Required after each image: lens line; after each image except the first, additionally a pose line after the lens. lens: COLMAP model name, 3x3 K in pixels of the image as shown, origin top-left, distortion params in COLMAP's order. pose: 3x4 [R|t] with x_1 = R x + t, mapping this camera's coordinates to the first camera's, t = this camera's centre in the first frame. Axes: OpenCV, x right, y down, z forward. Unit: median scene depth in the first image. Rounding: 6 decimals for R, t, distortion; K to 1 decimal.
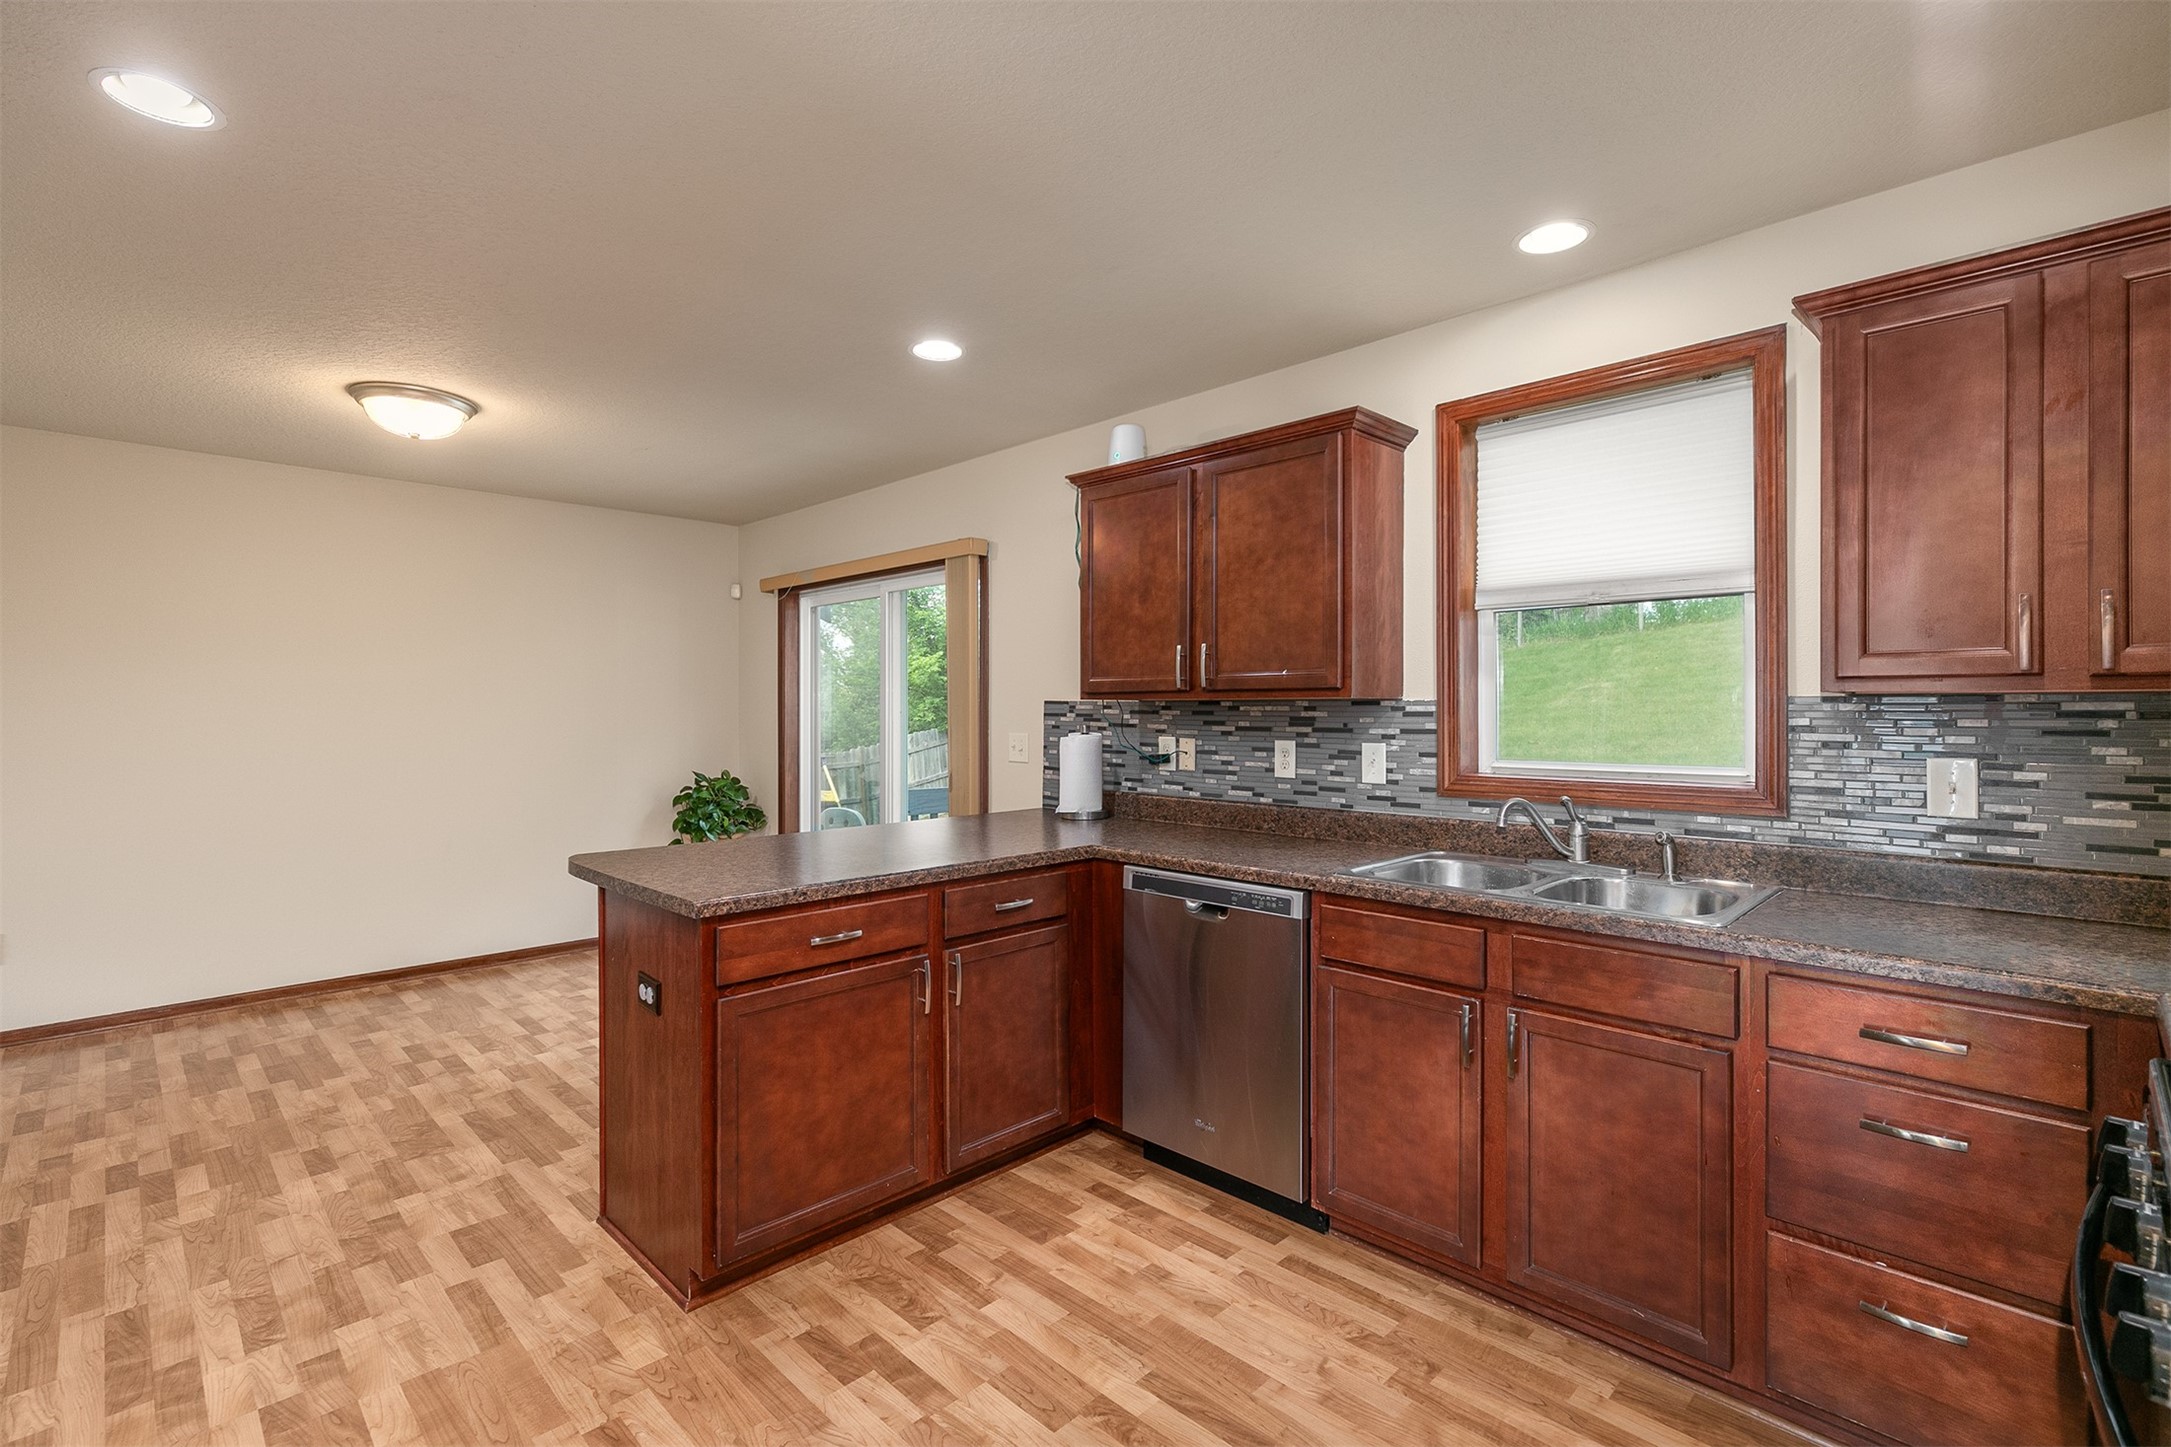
lens RADIAL K [[968.1, 0, 1092.2], [0, 968.1, 710.7], [0, 0, 1]] dist [0.025041, 0.000001]
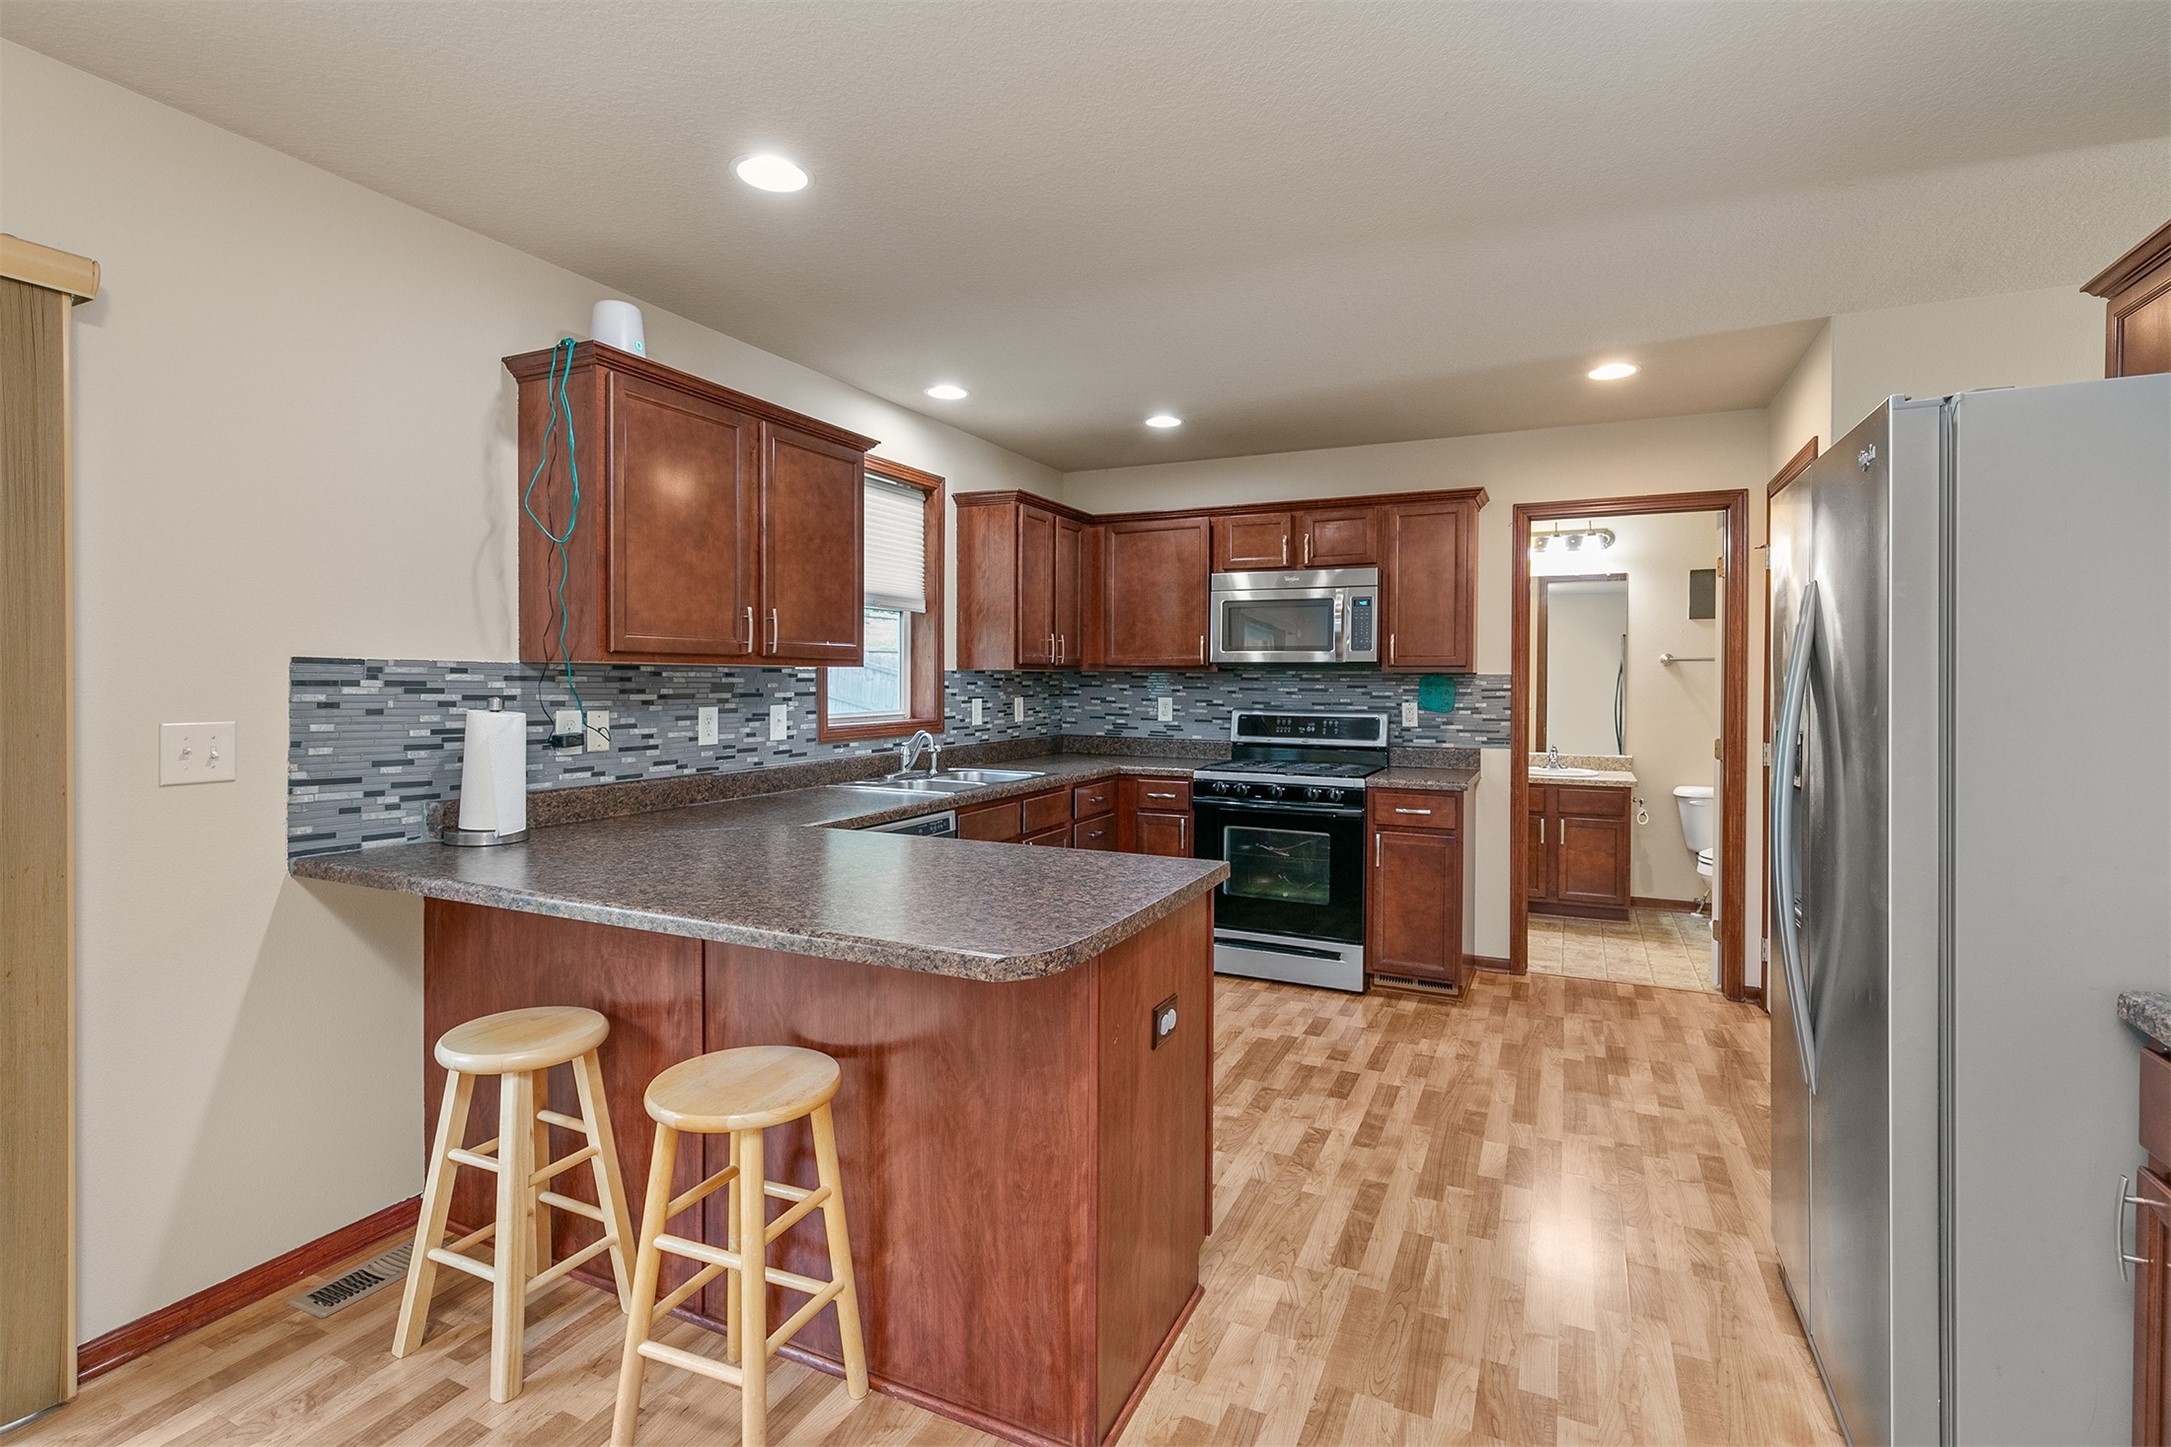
lens RADIAL K [[981.5, 0, 1079.0], [0, 981.5, 691.9], [0, 0, 1]] dist [0.014278, 0.000843]
pose [[-0.308825, -0.011728, 0.951046, -0.915306], [-0.000178, 0.999925, 0.012273, 0.002932], [-0.951119, 0.003621, -0.308804, 0.998277]]
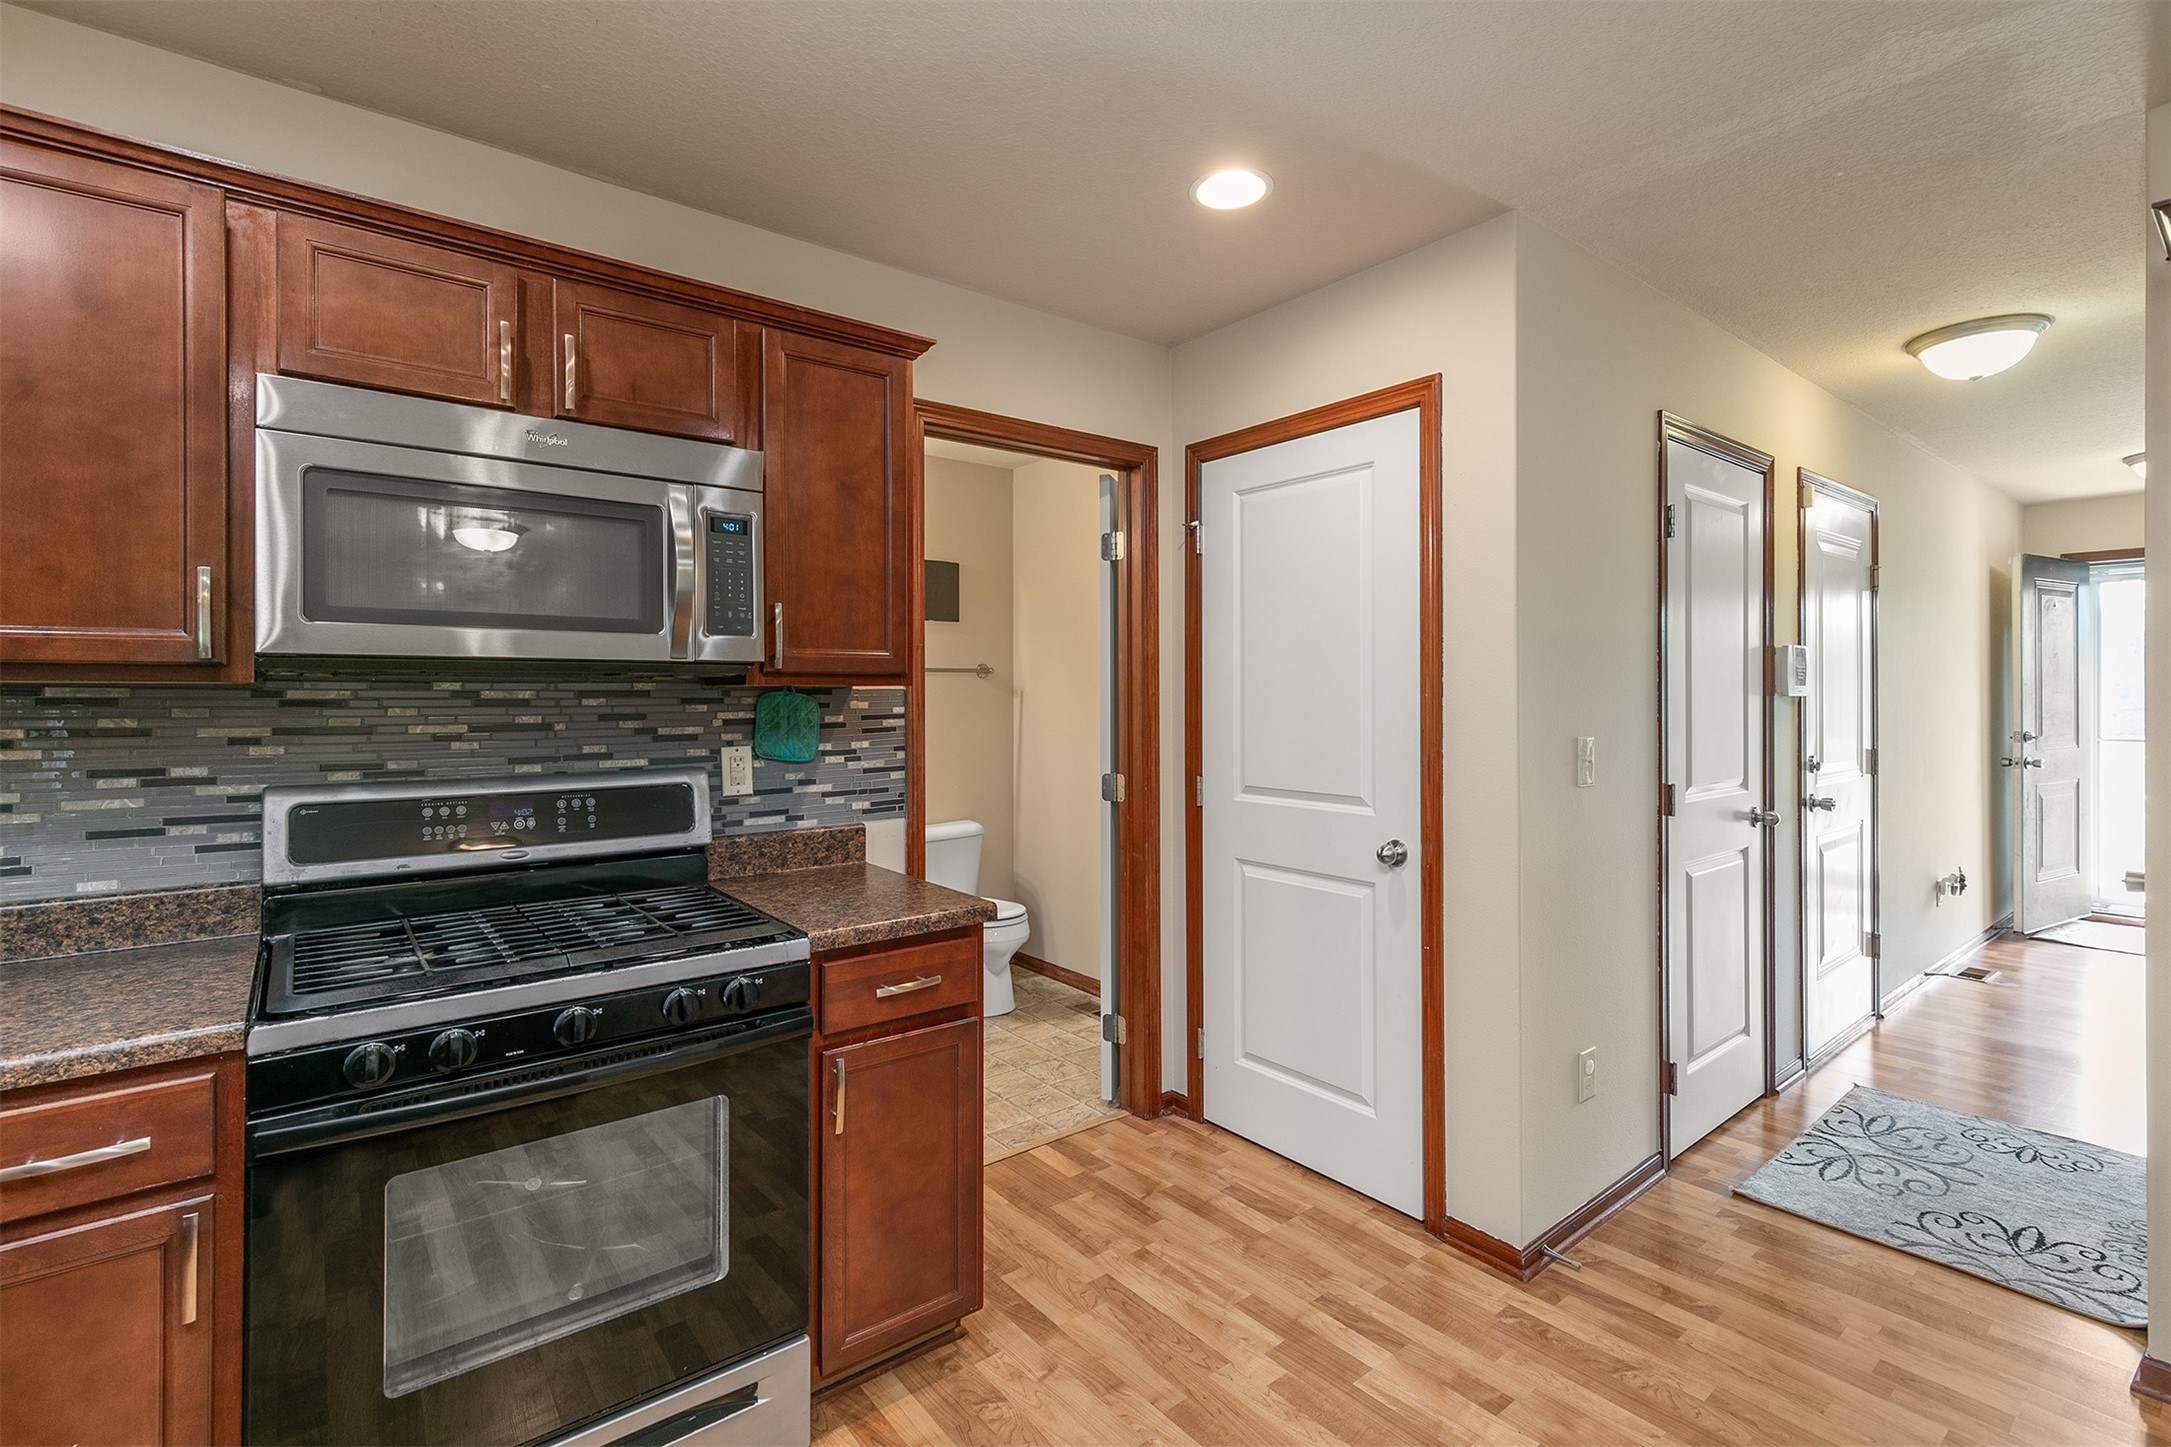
lens RADIAL K [[981.5, 0, 1079.0], [0, 981.5, 691.9], [0, 0, 1]] dist [0.014278, 0.000843]
pose [[-0.991498, 0.004235, 0.130050, 0.009977], [0.004536, 0.999988, 0.002020, -0.004157], [-0.130040, 0.002593, -0.991505, 0.757042]]
